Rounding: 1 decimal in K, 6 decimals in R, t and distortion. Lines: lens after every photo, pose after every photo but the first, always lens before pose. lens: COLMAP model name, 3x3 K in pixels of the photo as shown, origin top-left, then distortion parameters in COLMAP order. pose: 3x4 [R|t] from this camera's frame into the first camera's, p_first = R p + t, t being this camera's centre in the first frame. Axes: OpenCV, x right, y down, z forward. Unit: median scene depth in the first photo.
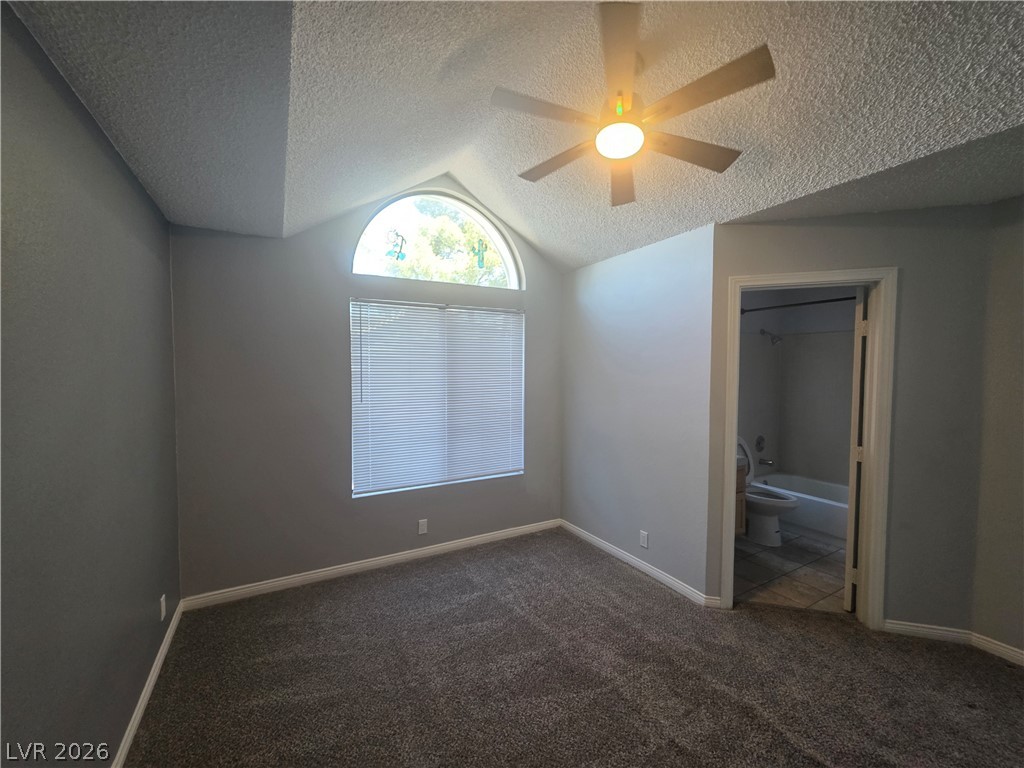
lens RADIAL K [[411.2, 0, 505.8], [0, 411.2, 386.2], [0, 0, 1]] dist [0.001194, 0.000878]
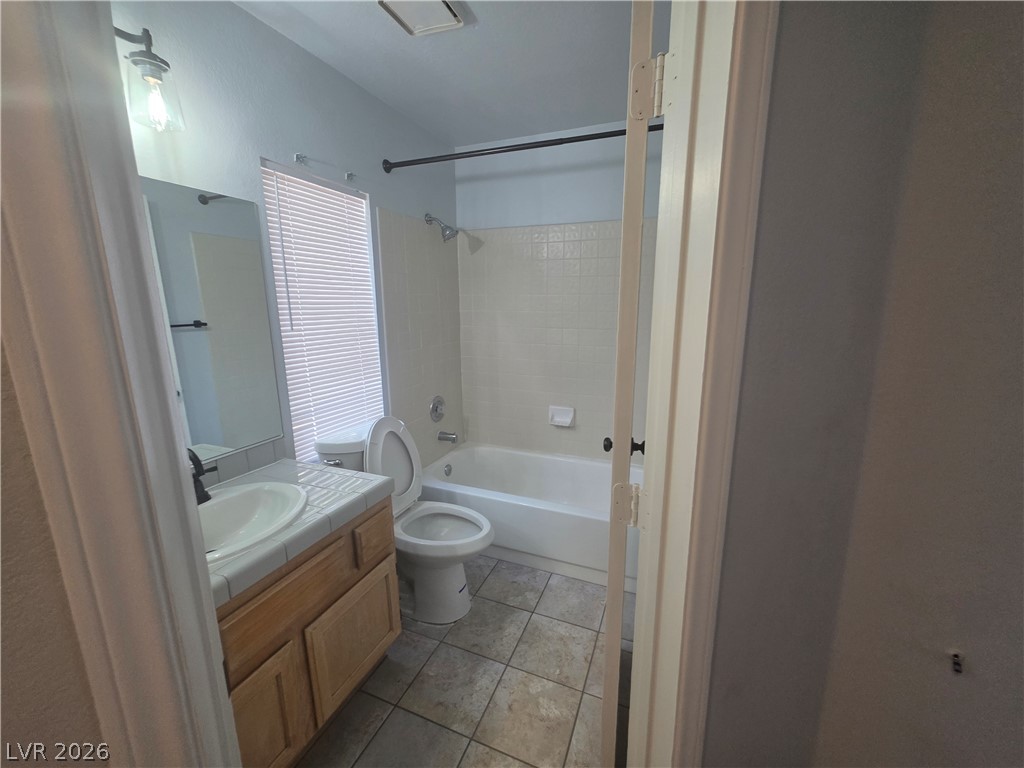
lens RADIAL K [[405.6, 0, 511.4], [0, 405.6, 386.7], [0, 0, 1]] dist [-0.000071, 0.000569]
pose [[0.778446, -0.127208, 0.614687, 0.424408], [0.034594, 0.986456, 0.160335, 0.015516], [-0.626757, -0.103548, 0.772304, 0.588749]]
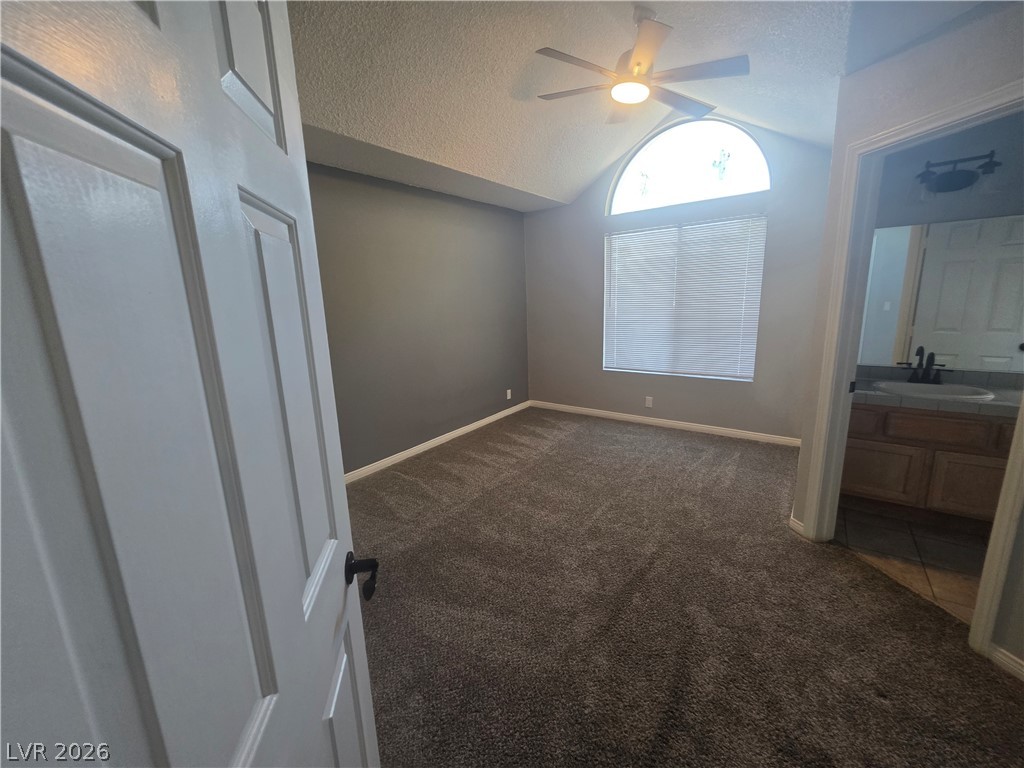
lens RADIAL K [[418.1, 0, 516.0], [0, 418.1, 384.0], [0, 0, 1]] dist [-0.000904, -0.000086]
pose [[0.412792, 0.170216, -0.894779, 0.772098], [-0.005675, 0.982844, 0.184351, 0.032658], [0.910808, -0.071021, 0.406676, 0.052060]]
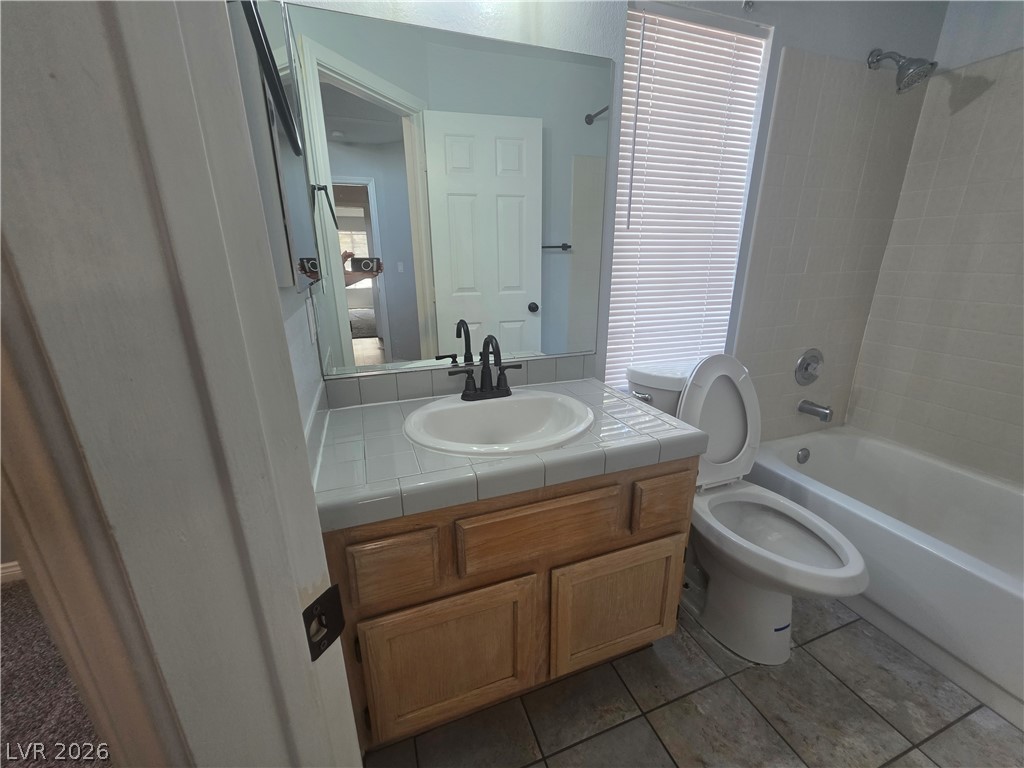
lens RADIAL K [[405.6, 0, 511.4], [0, 405.6, 386.7], [0, 0, 1]] dist [-0.000071, 0.000569]
pose [[0.987368, 0.040235, -0.153253, 0.479970], [0.000360, 0.966649, 0.256103, 0.064659], [0.158446, -0.252923, 0.954424, 0.689583]]
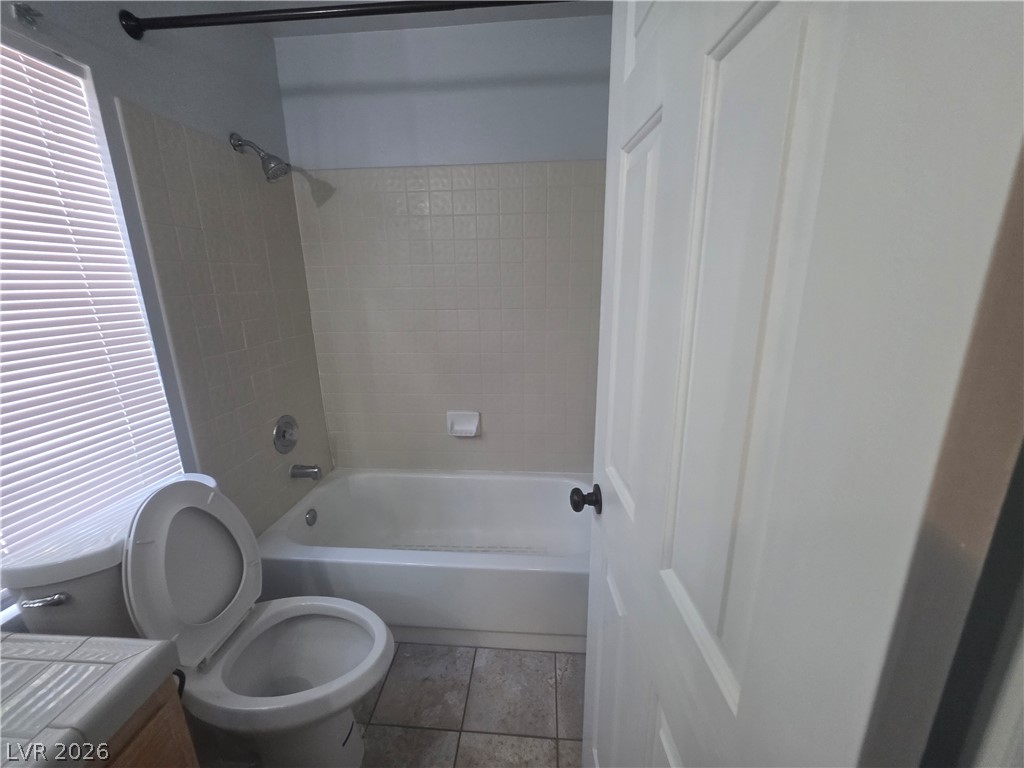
lens RADIAL K [[411.2, 0, 505.8], [0, 411.2, 386.2], [0, 0, 1]] dist [0.001194, 0.000878]
pose [[0.561688, -0.214748, 0.798993, 0.532132], [0.056954, 0.973472, 0.221606, 0.012817], [-0.825386, -0.078968, 0.559018, 0.739556]]
